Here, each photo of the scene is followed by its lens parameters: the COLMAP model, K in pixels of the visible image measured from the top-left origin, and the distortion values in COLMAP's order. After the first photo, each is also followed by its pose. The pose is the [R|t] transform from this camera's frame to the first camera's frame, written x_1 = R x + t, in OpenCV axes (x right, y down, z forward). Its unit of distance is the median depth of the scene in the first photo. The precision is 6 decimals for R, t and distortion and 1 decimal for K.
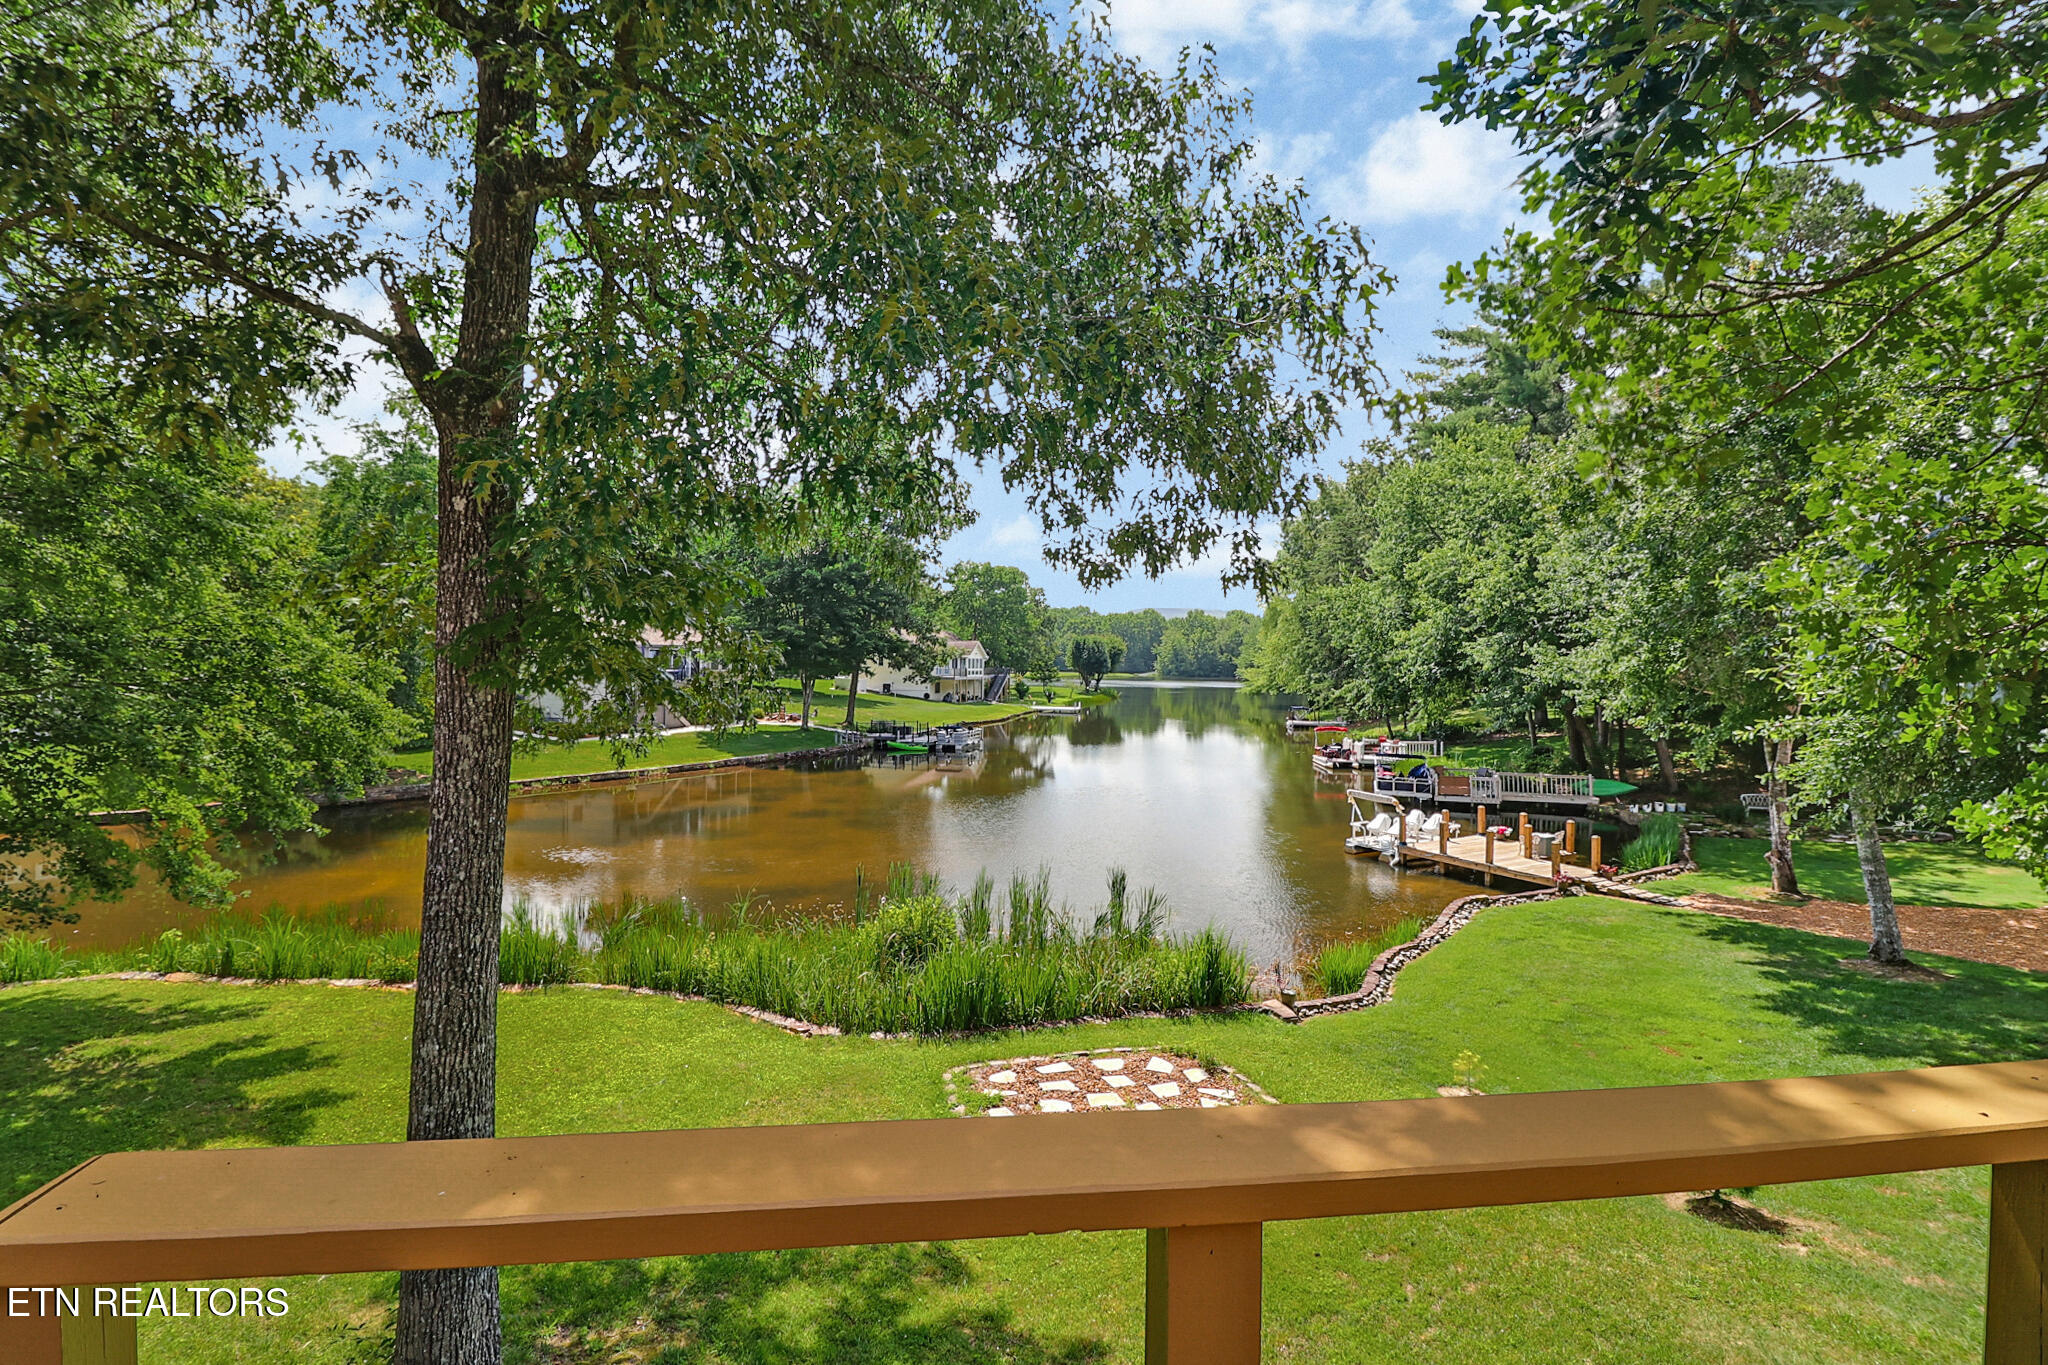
lens RADIAL K [[937.6, 0, 1022.6], [0, 937.6, 652.7], [0, 0, 1]] dist [-0.007233, -0.000476]
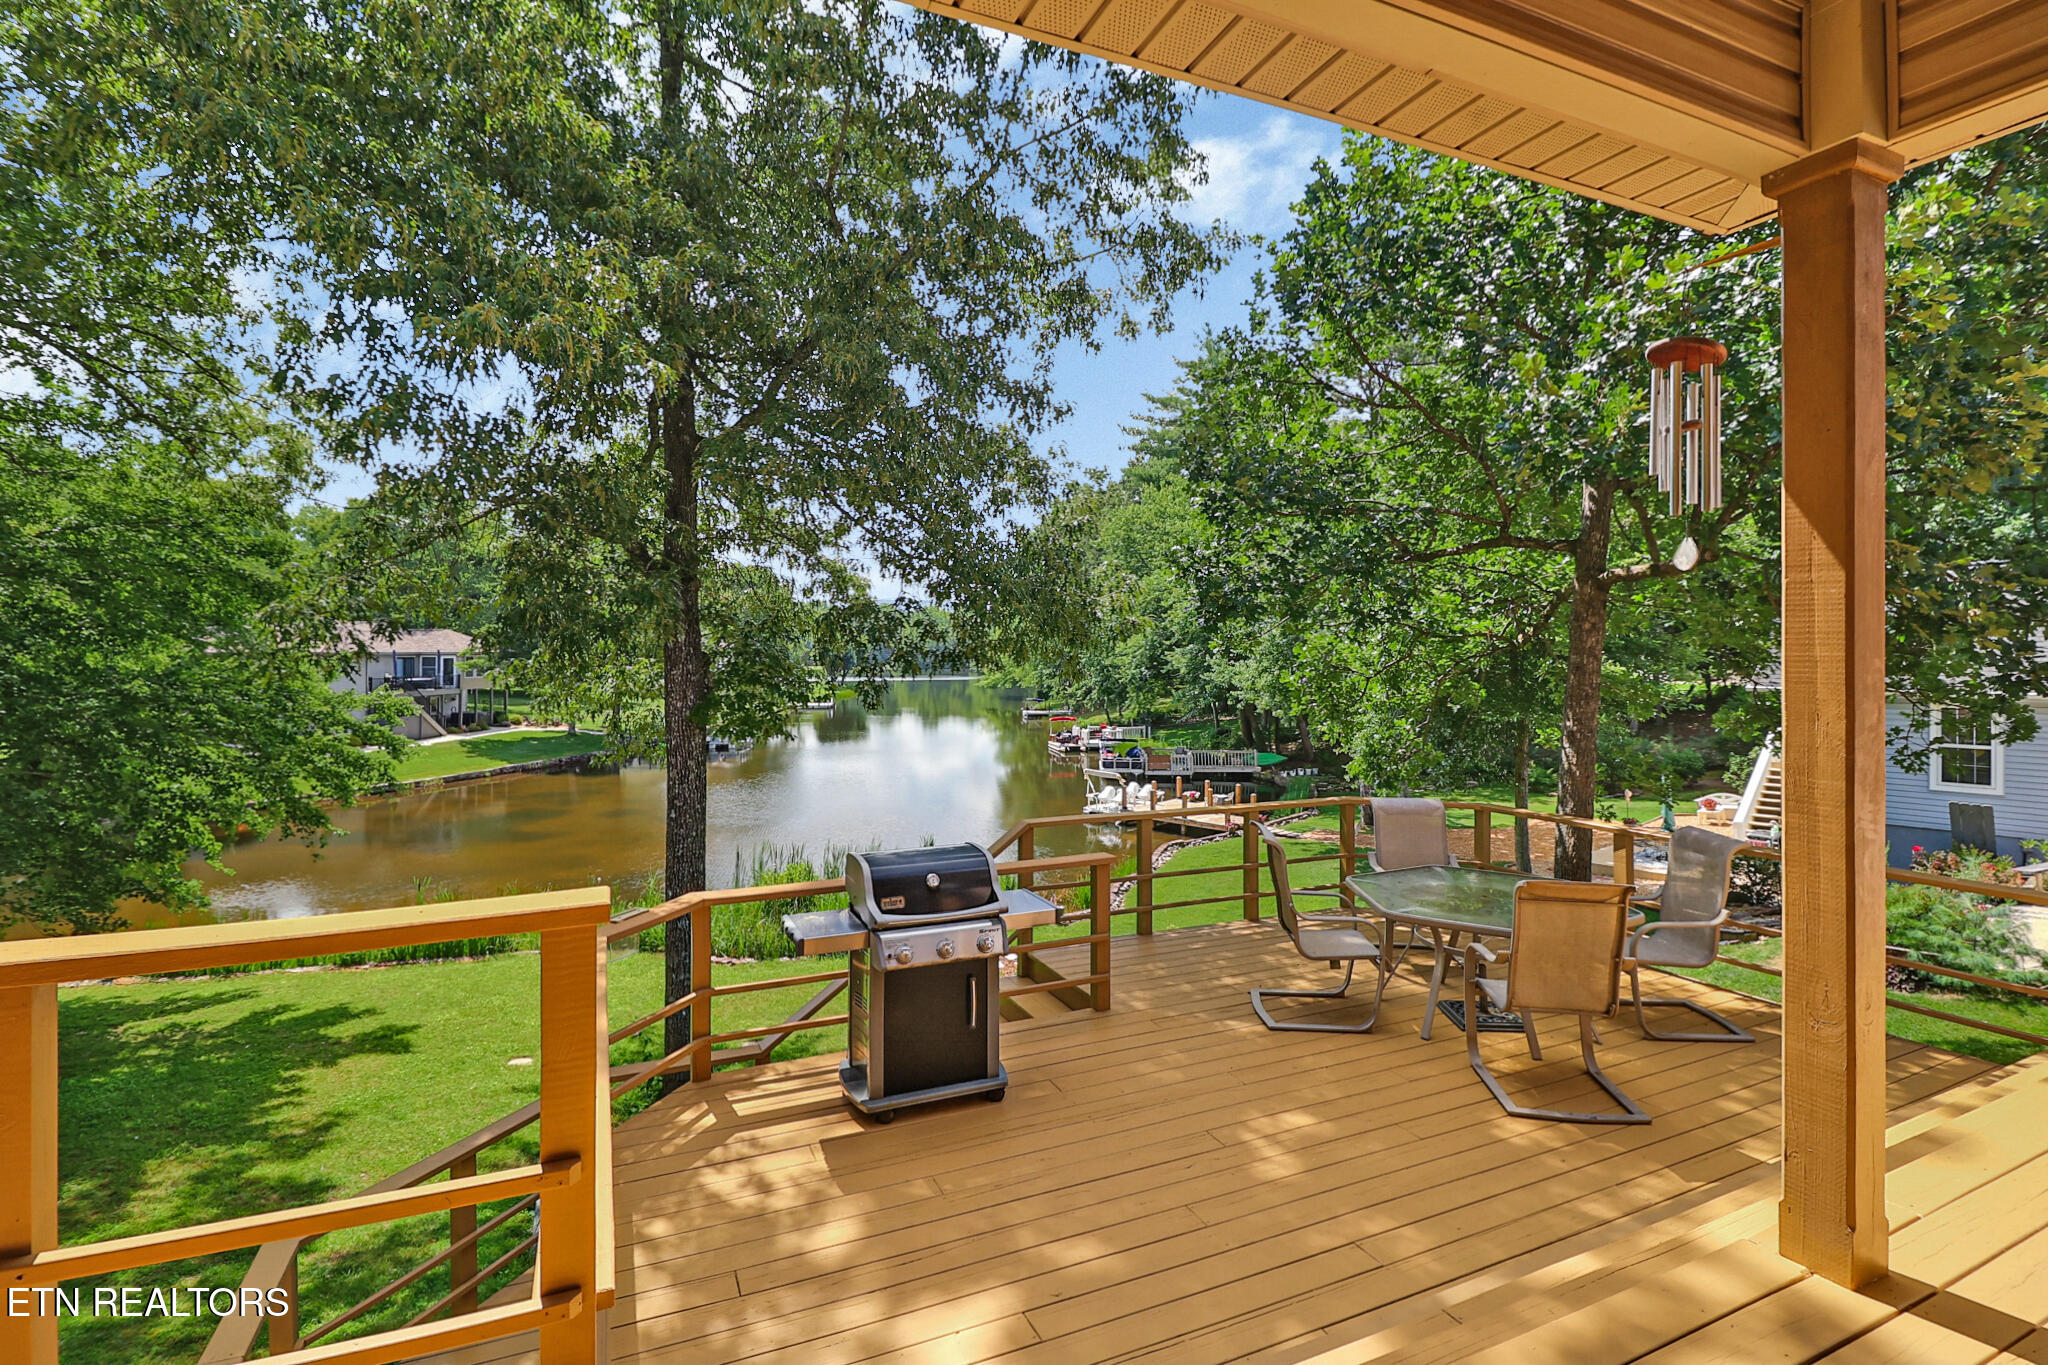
lens RADIAL K [[937.6, 0, 1022.6], [0, 937.6, 652.7], [0, 0, 1]] dist [-0.007233, -0.000476]
pose [[0.958254, -0.009740, 0.285752, -0.082562], [0.006346, 0.999898, 0.012798, -0.025282], [-0.285848, -0.010451, 0.958218, -0.171779]]
